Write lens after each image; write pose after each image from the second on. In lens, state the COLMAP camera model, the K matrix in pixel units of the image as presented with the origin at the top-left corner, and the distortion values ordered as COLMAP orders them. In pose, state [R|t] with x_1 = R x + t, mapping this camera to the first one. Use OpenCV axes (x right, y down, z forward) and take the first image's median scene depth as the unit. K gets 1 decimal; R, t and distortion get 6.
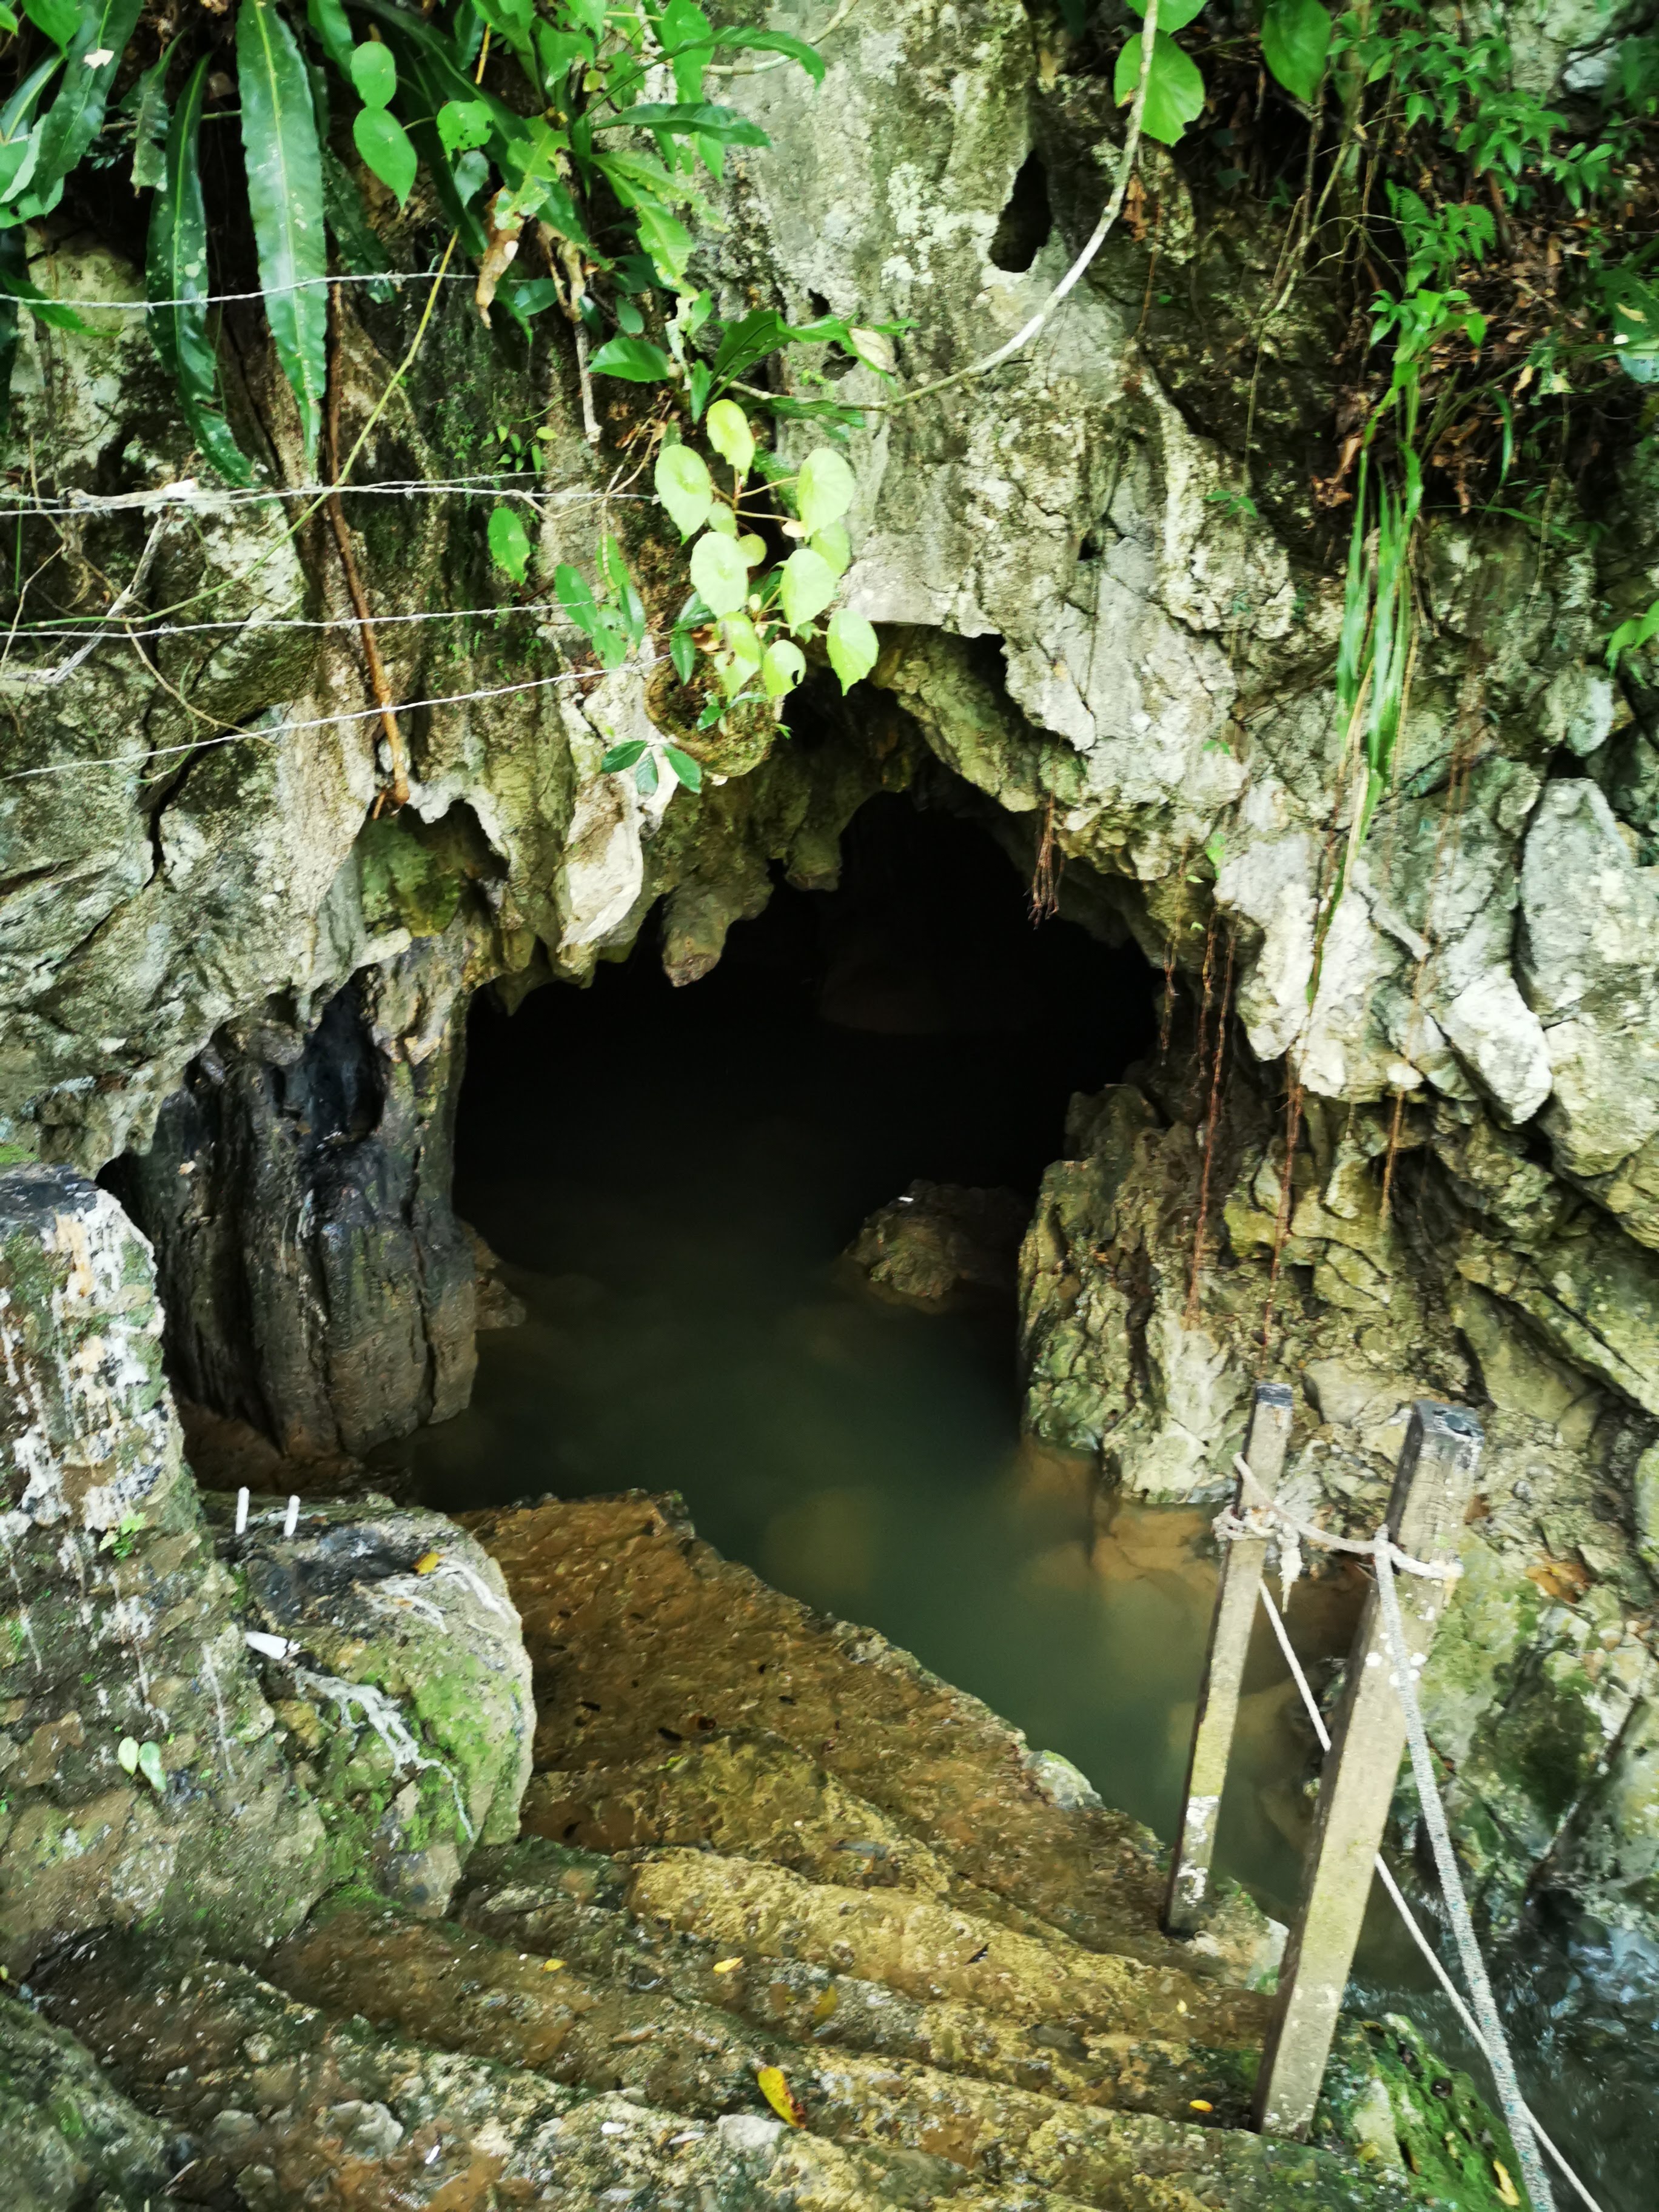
lens RADIAL K [[1726.5, 0, 833.6], [0, 1726.5, 1109.2], [0, 0, 1]] dist [0.057368, -0.046433]
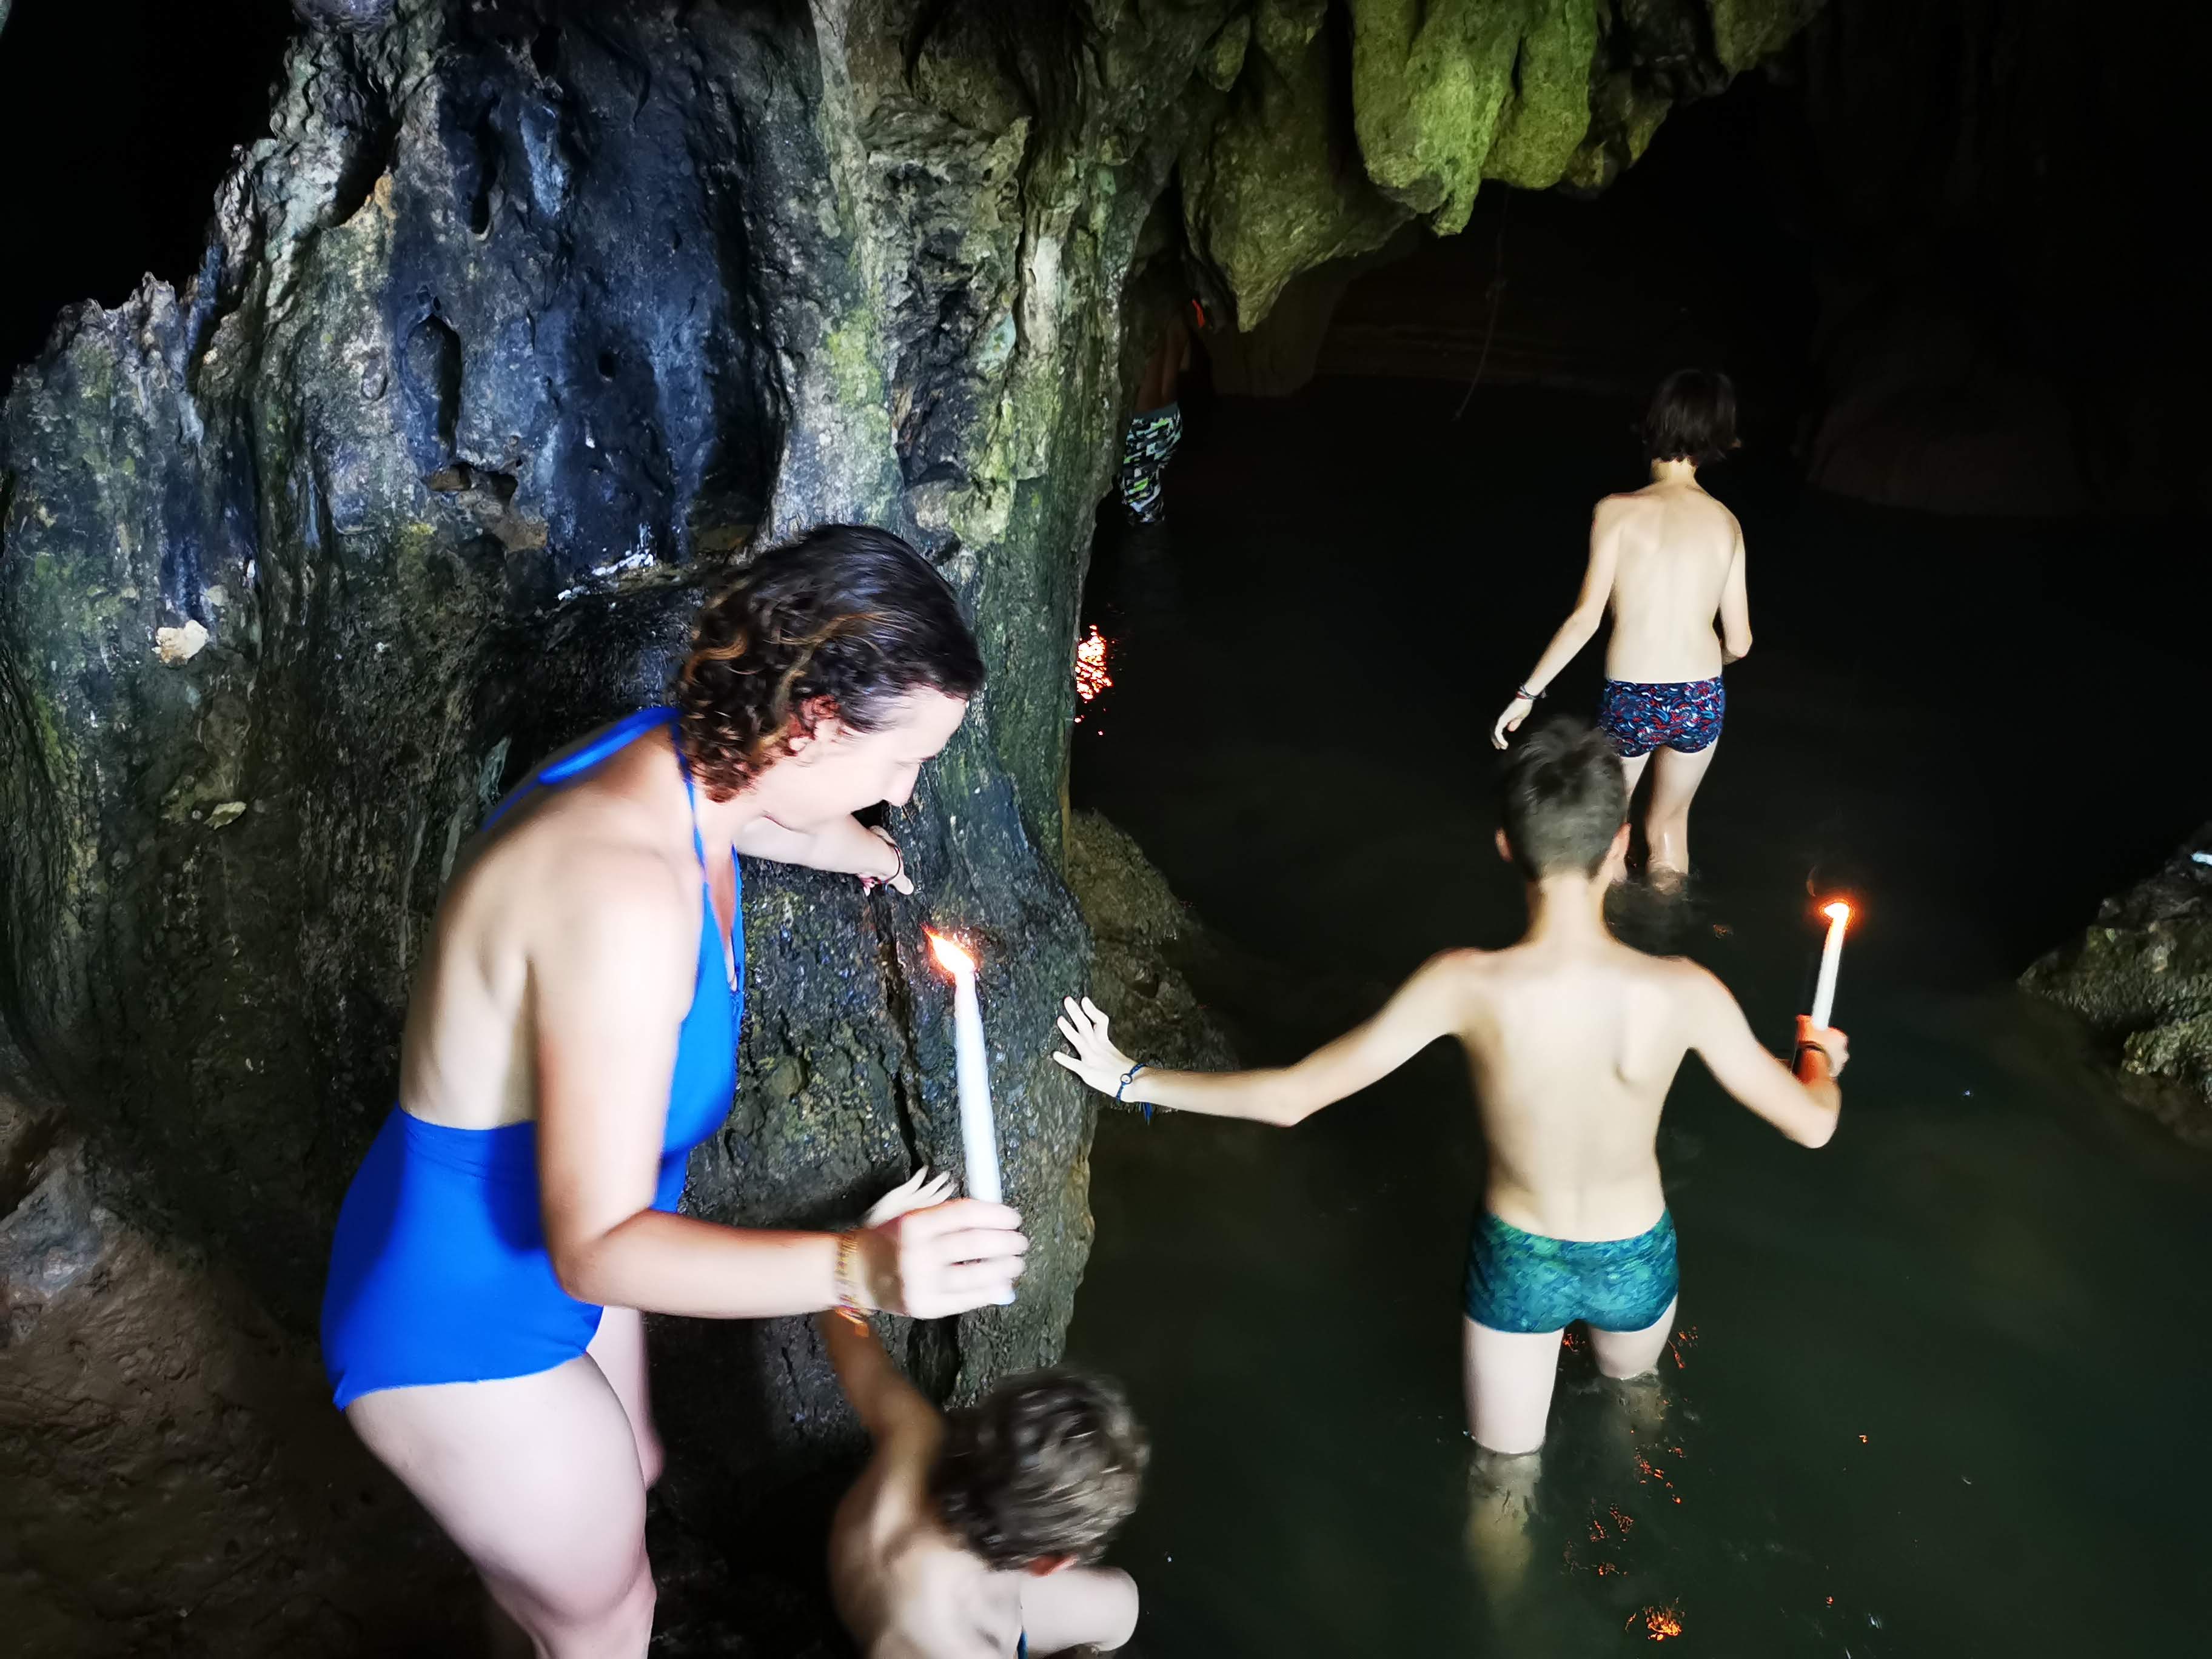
lens RADIAL K [[1726.5, 0, 1112.0], [0, 1726.5, 836.0], [0, 0, 1]] dist [0.057368, -0.046433]
pose [[0.962624, 0.078627, -0.259176, -0.099569], [-0.054677, 0.993647, 0.098365, 0.022180], [0.265264, -0.080517, 0.960808, 0.575640]]
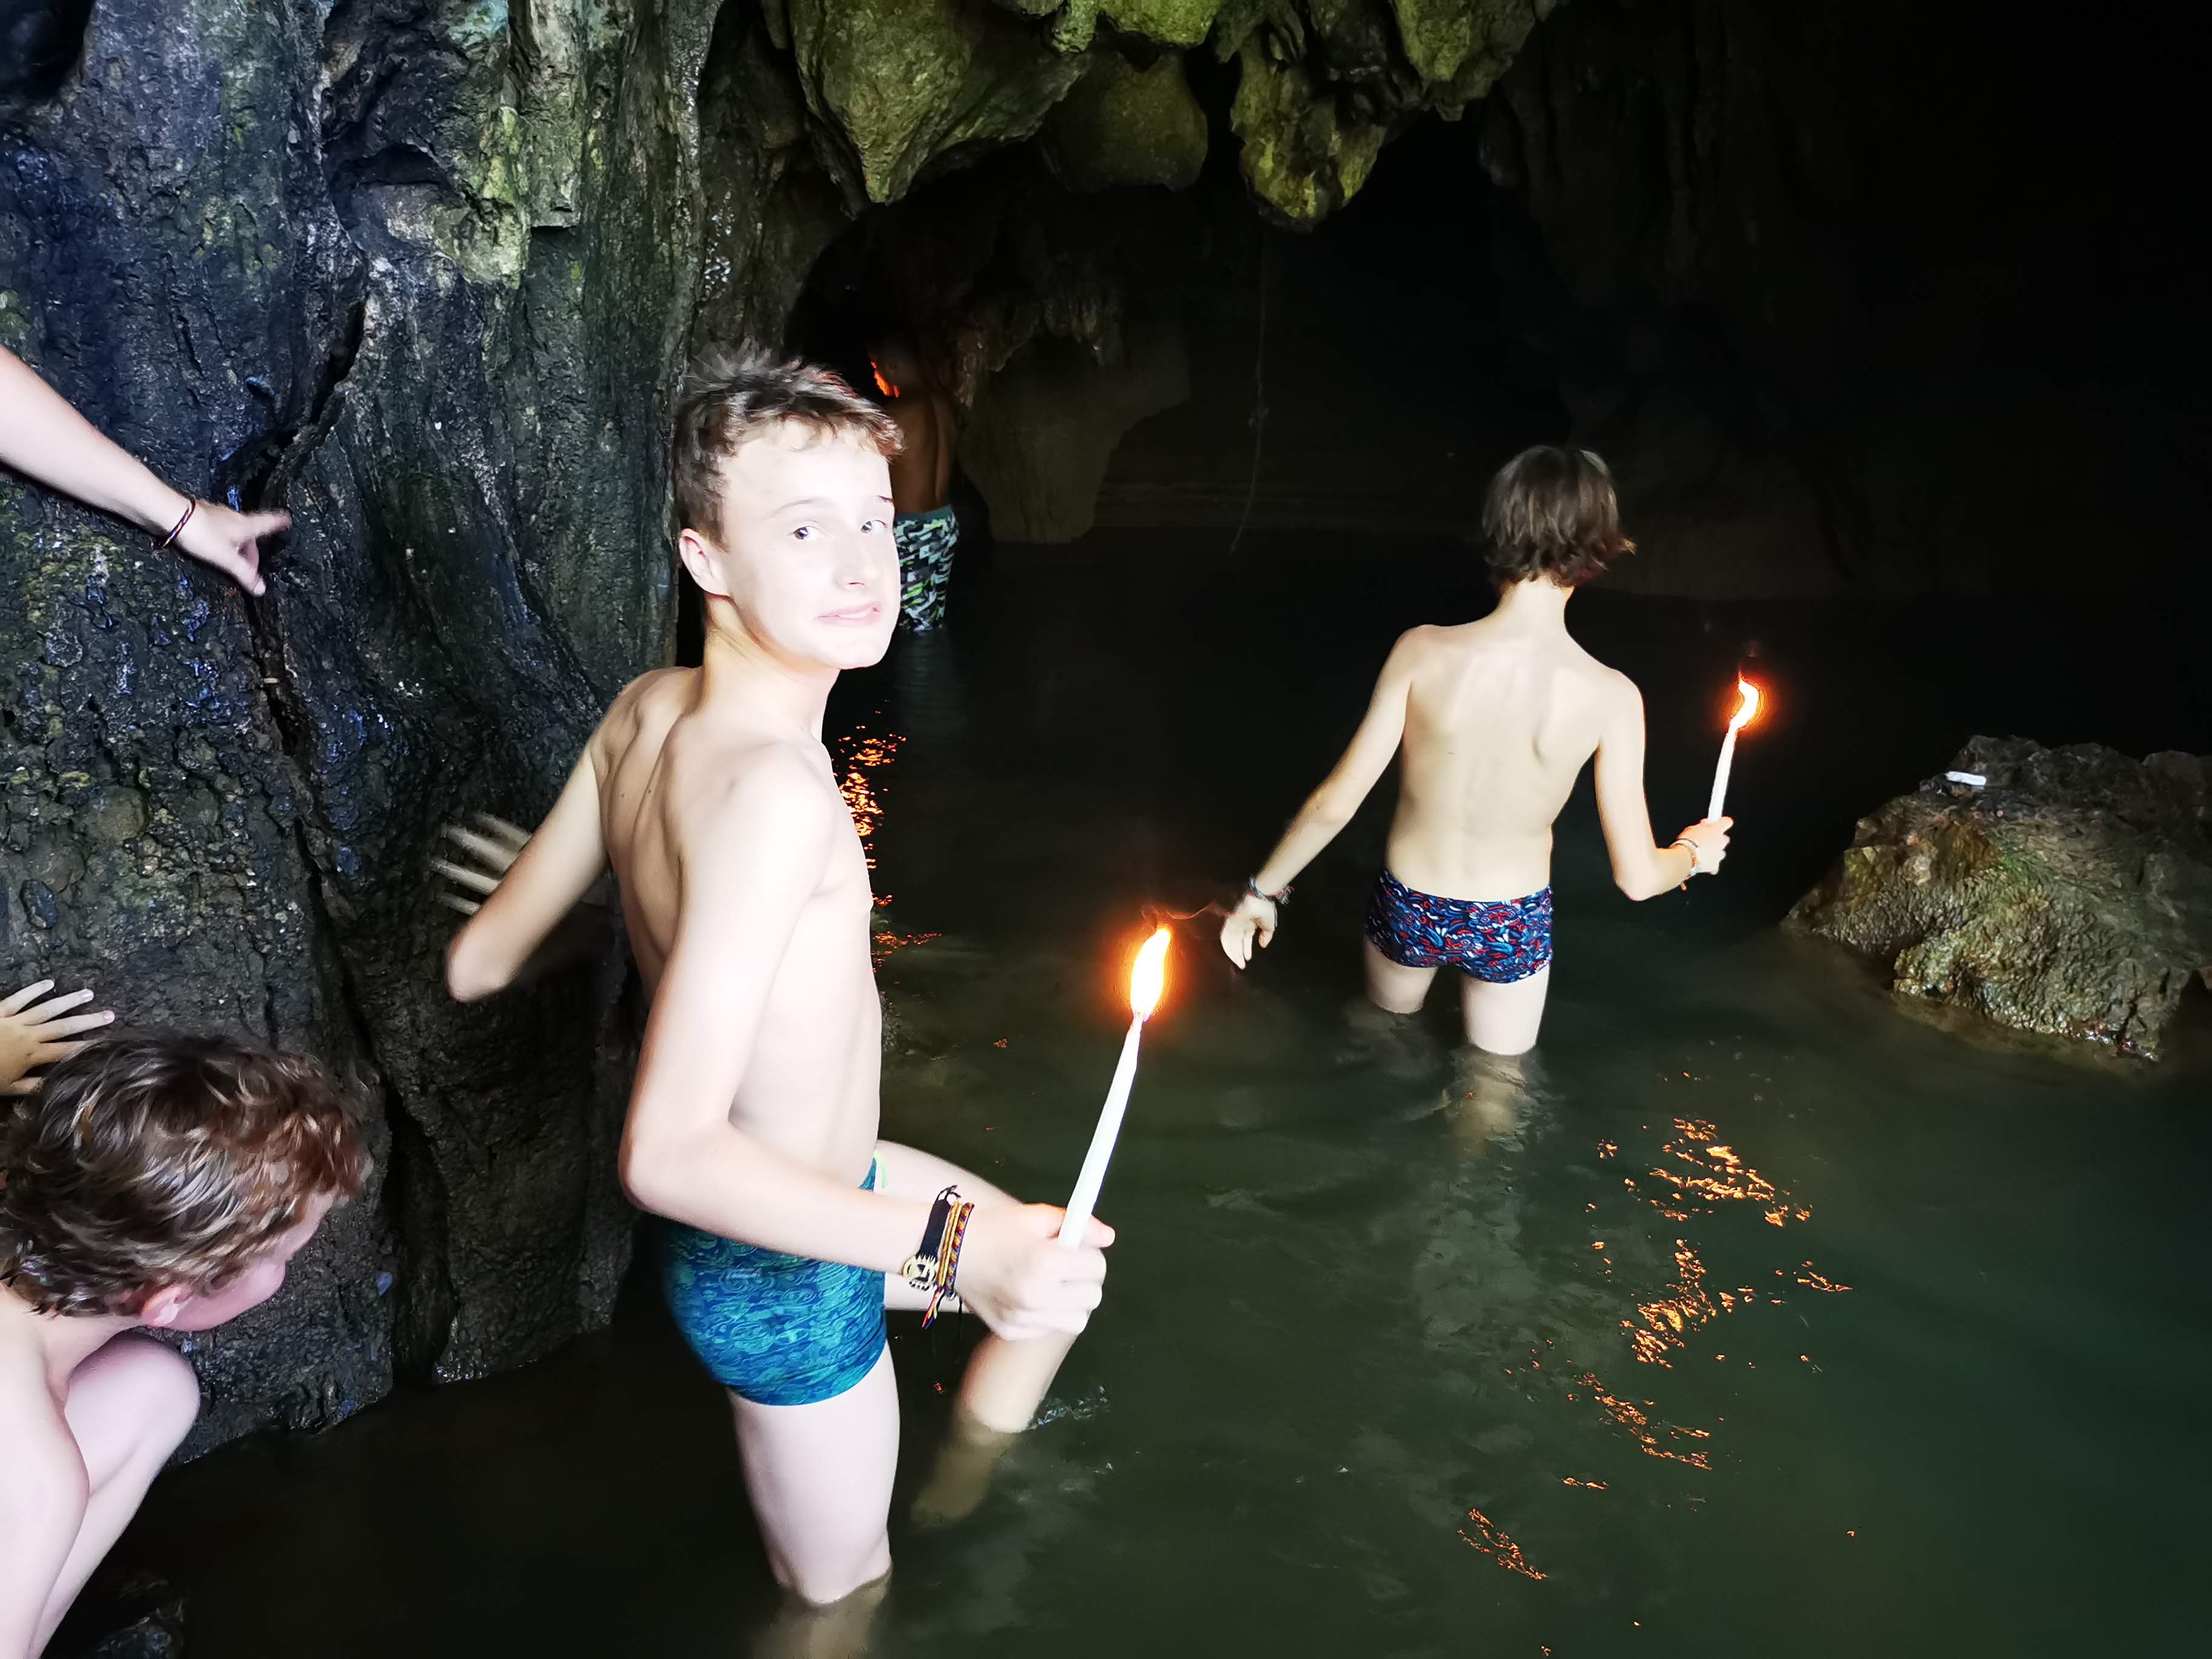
lens RADIAL K [[1726.5, 0, 1104.3], [0, 1726.5, 830.2], [0, 0, 1]] dist [0.057368, -0.046433]
pose [[0.980930, 0.005723, -0.194279, -0.066547], [-0.019273, 0.997504, -0.067930, 0.095102], [0.193406, 0.070379, 0.978591, 0.635538]]
